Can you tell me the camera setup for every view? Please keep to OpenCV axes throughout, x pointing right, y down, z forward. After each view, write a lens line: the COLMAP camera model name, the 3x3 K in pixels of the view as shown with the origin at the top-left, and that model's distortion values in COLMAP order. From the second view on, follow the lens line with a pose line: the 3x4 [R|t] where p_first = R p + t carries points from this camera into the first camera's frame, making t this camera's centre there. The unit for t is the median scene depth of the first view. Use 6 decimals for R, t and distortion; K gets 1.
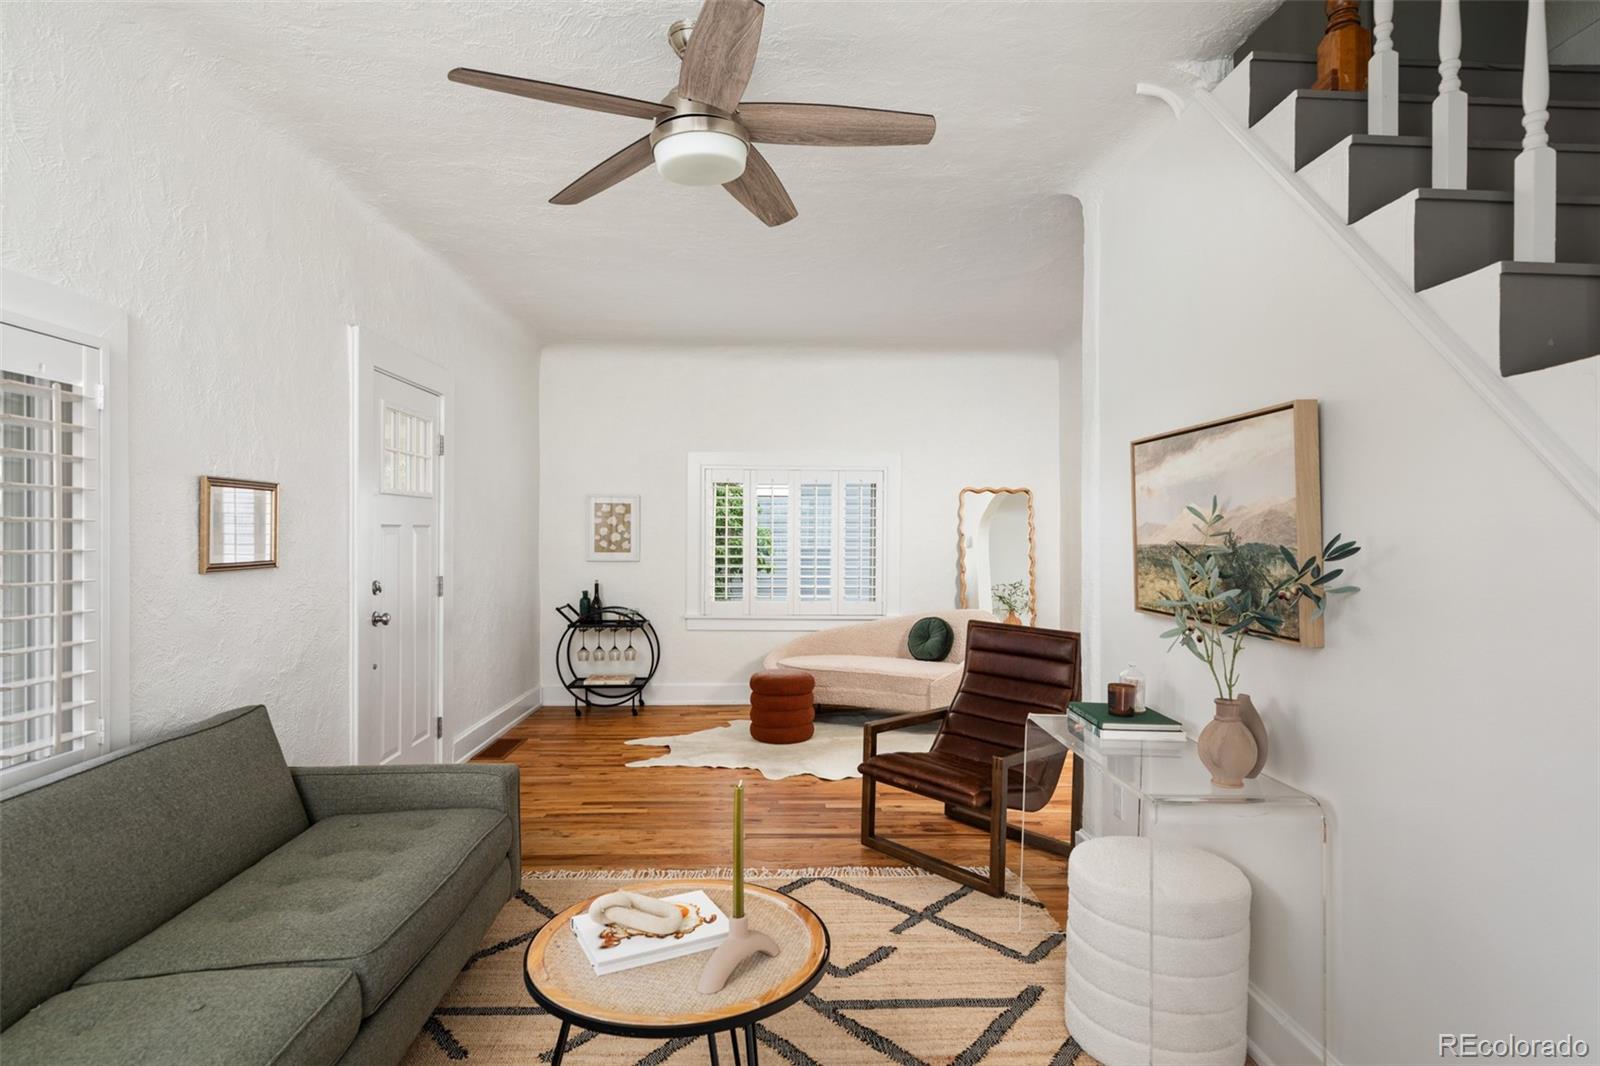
lens RADIAL K [[861.9, 0, 800.0], [0, 861.9, 533.0], [0, 0, 1]] dist [0.000228, 0.000083]
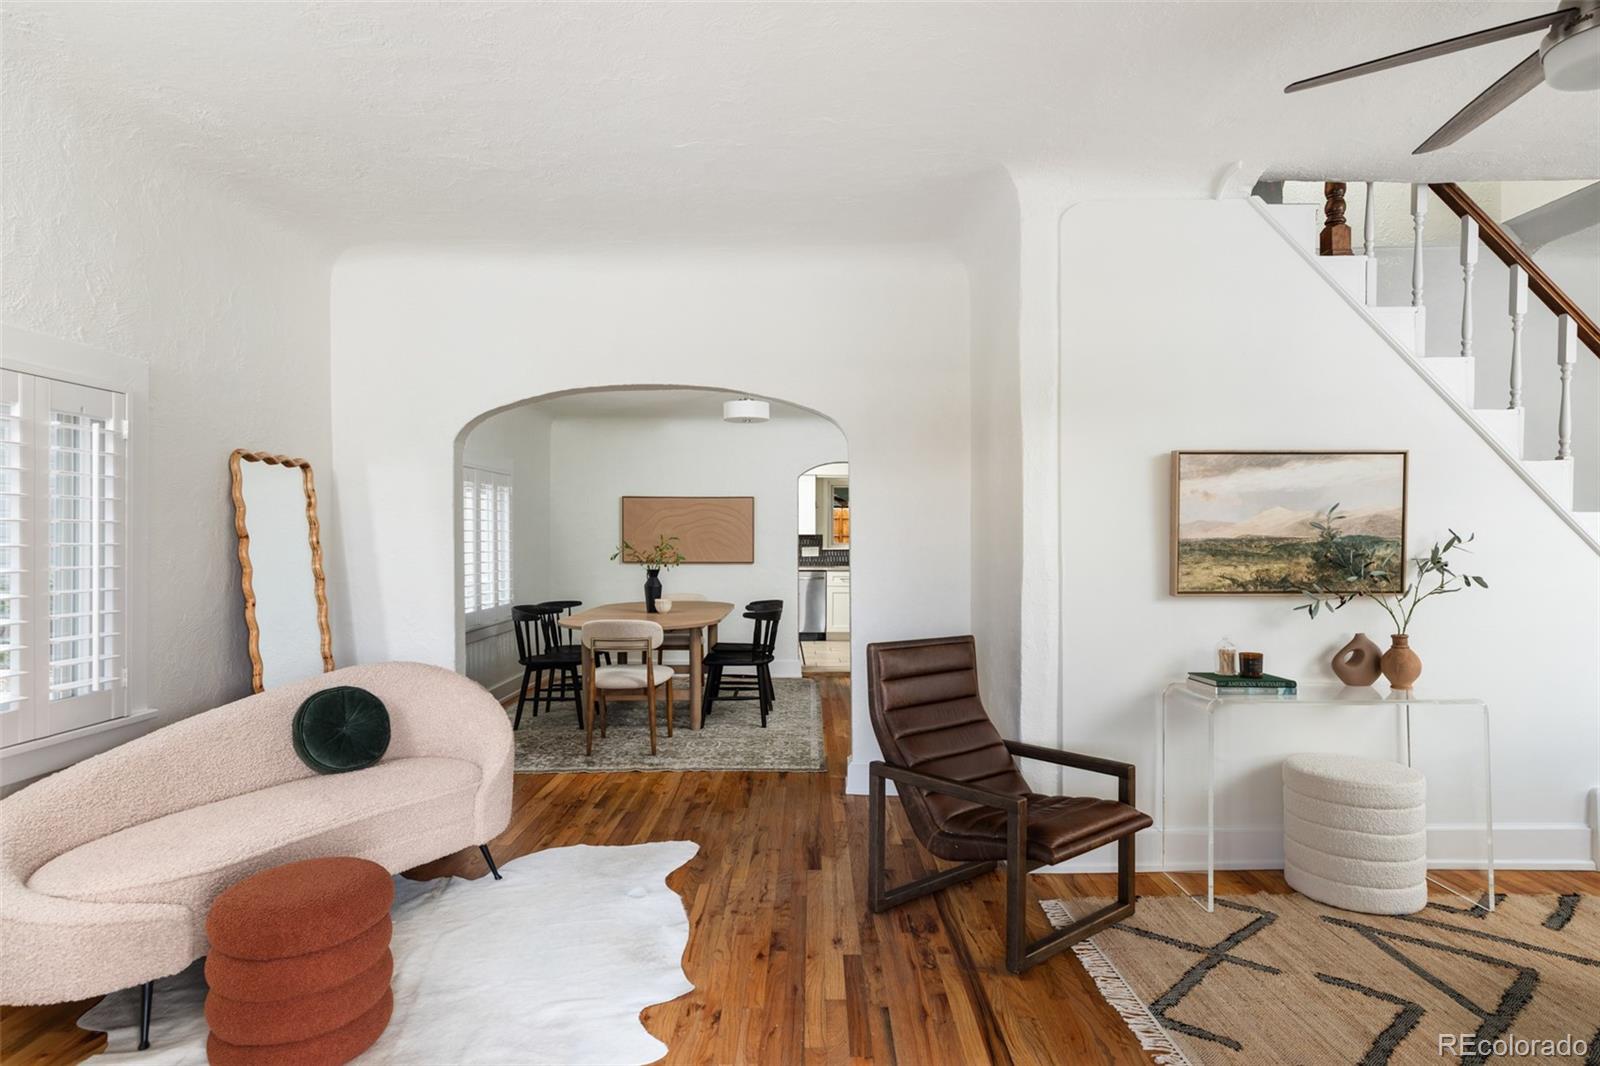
lens RADIAL K [[866.6, 0, 800.8], [0, 866.6, 546.7], [0, 0, 1]] dist [0.000183, 0.000102]
pose [[0.034348, -0.014534, 0.999304, -0.682121], [0.004327, 0.999887, 0.014394, 0.003924], [-0.999401, 0.003829, 0.034407, 1.241465]]
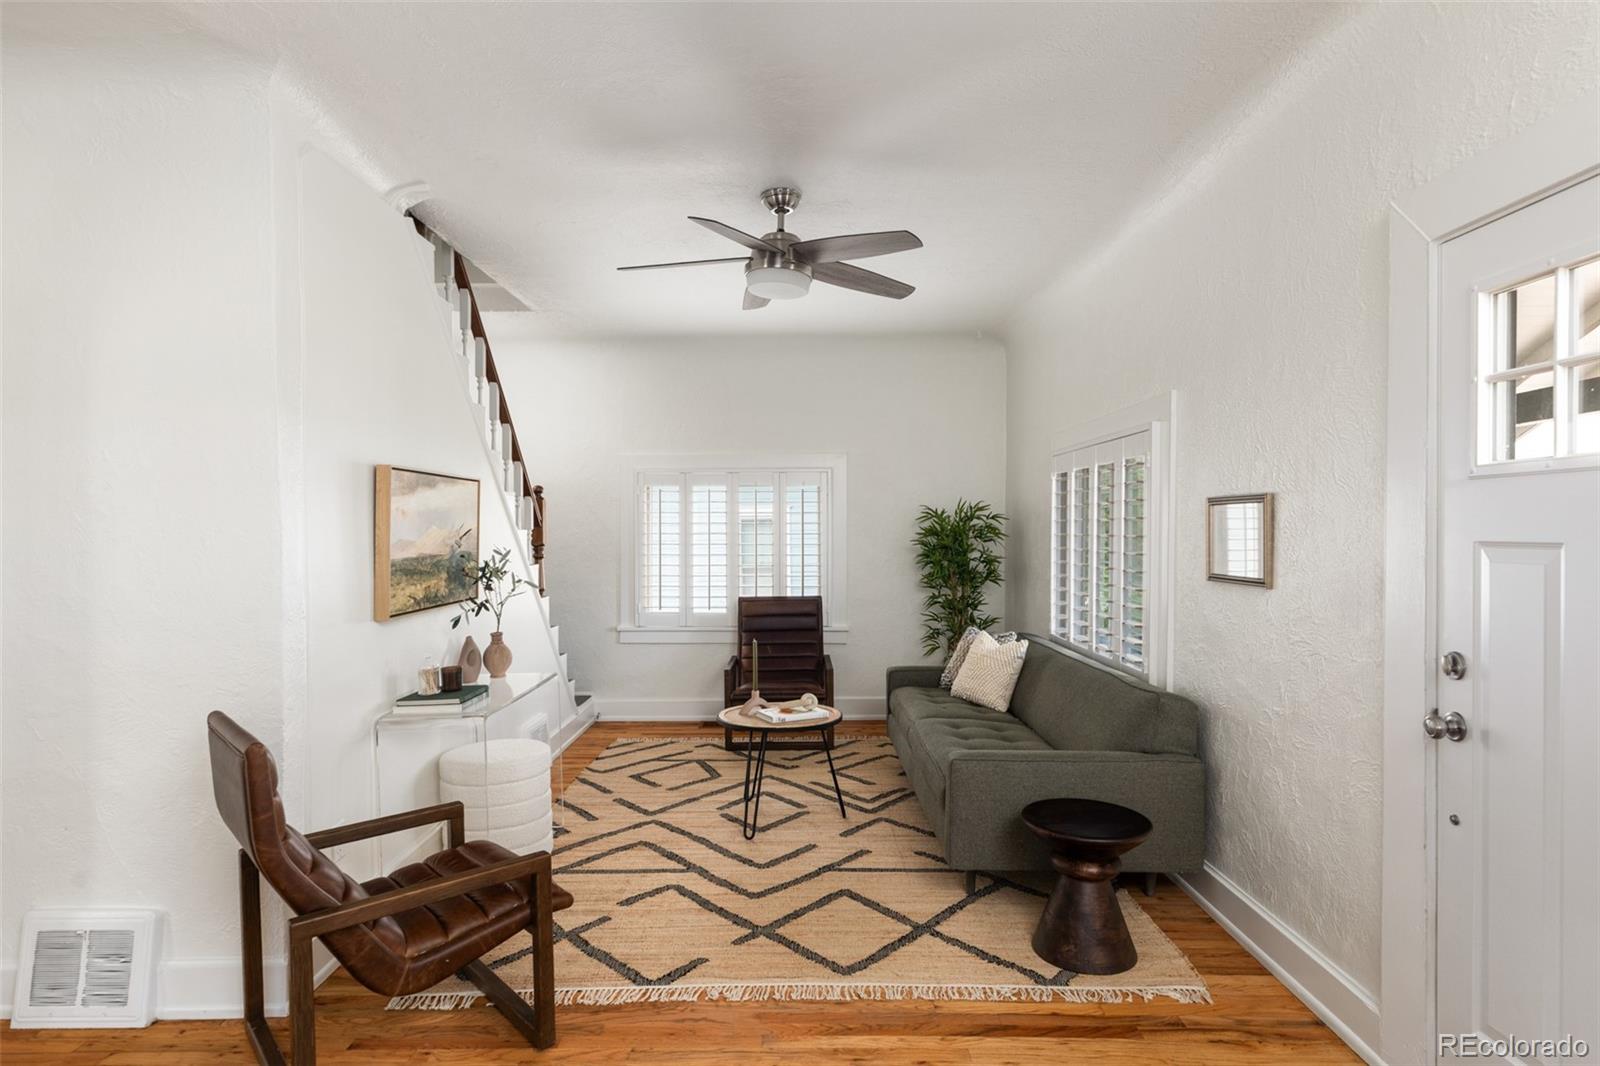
lens RADIAL K [[883.5, 0, 794.0], [0, 883.5, 537.9], [0, 0, 1]] dist [0.004928, 0.001332]
pose [[-0.999210, 0.003568, 0.039591, -0.143758], [0.004190, 0.999869, 0.015636, -0.025217], [-0.039530, 0.015789, -0.999094, 1.774100]]
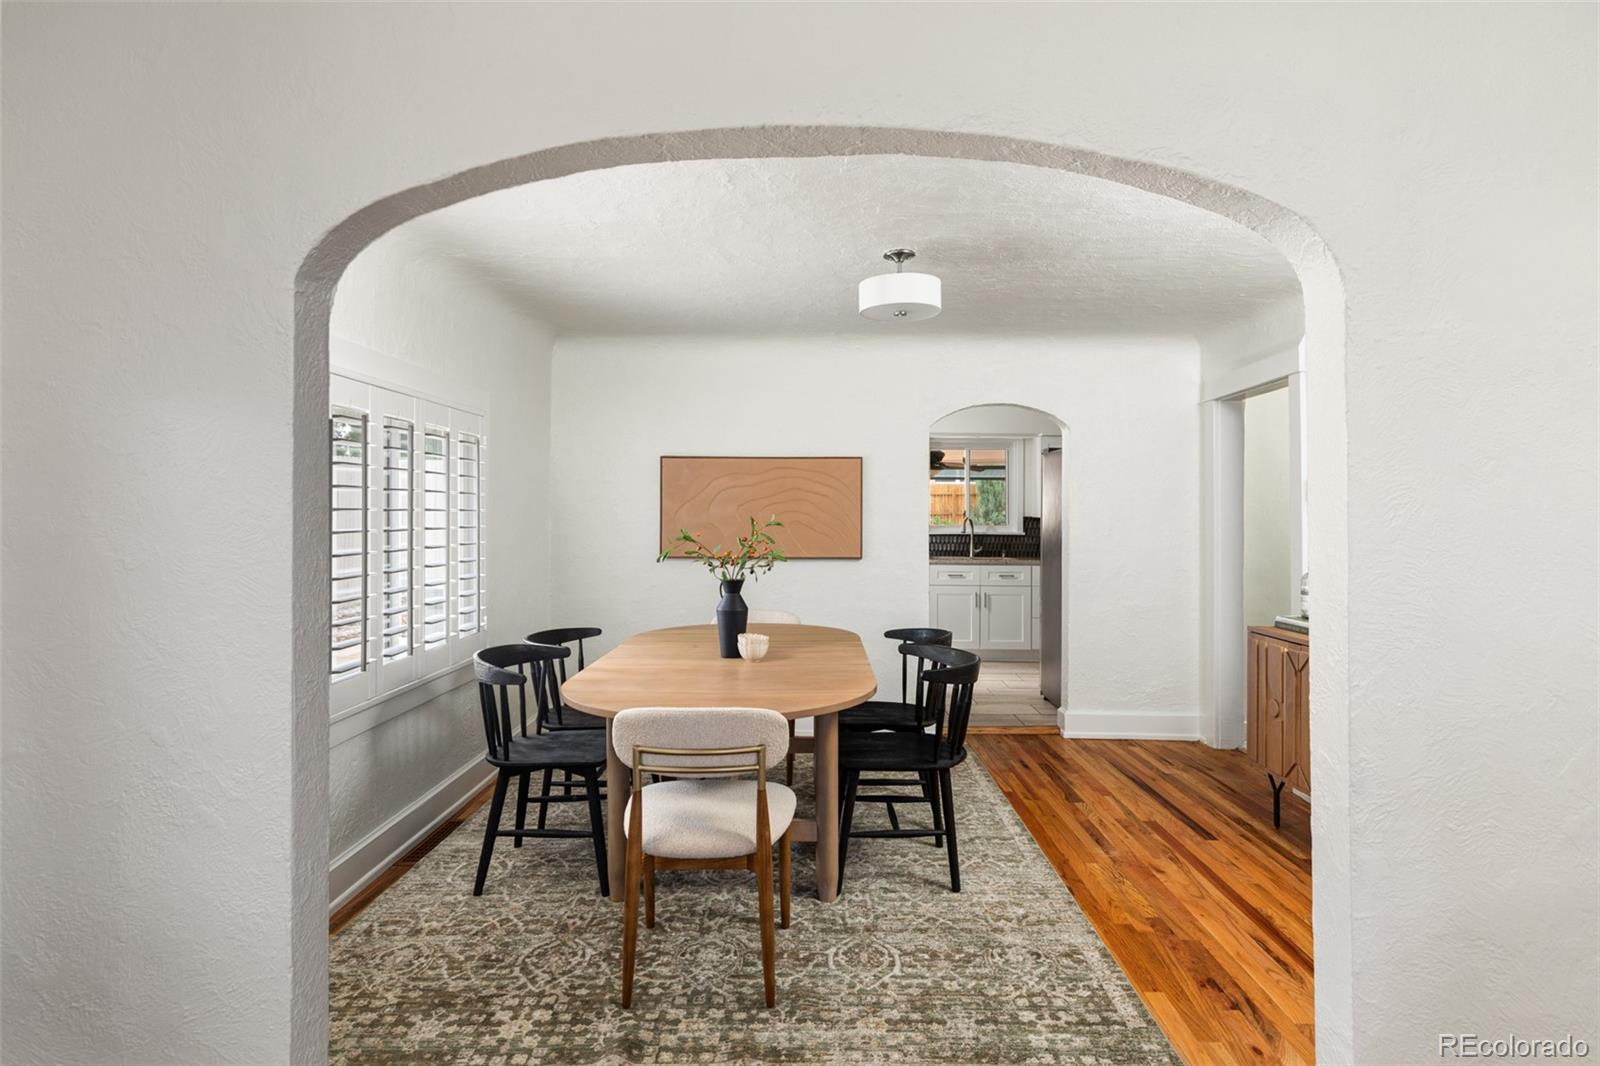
lens RADIAL K [[876.8, 0, 804.5], [0, 876.8, 510.7], [0, 0, 1]] dist [0.002143, -0.000078]
pose [[0.036187, 0.000112, 0.999345, 0.127532], [0.003050, 0.999995, -0.000222, -0.003447], [-0.999340, 0.003056, 0.036186, 1.500141]]
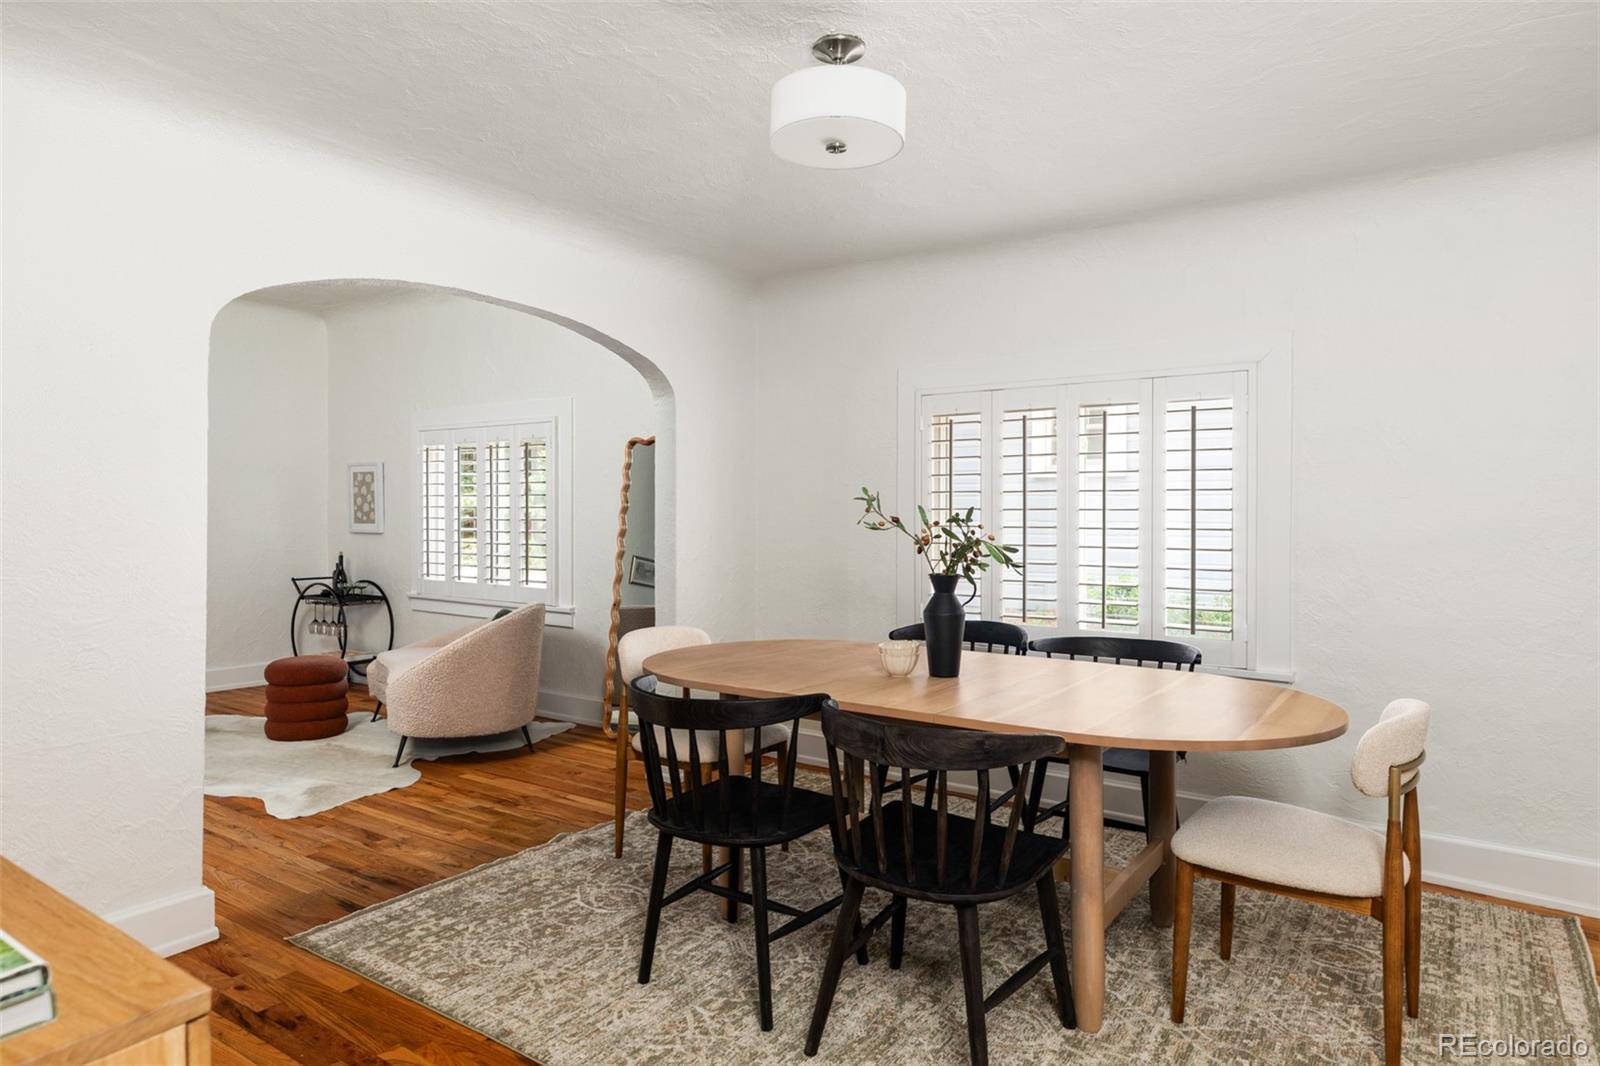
lens RADIAL K [[920.2, 0, 792.4], [0, 920.2, 527.9], [0, 0, 1]] dist [-0.002711, -0.000255]
pose [[0.809517, 0.004980, -0.587075, 1.546120], [-0.002015, 0.999982, 0.005704, 0.031691], [0.587092, -0.003434, 0.809513, 0.869090]]
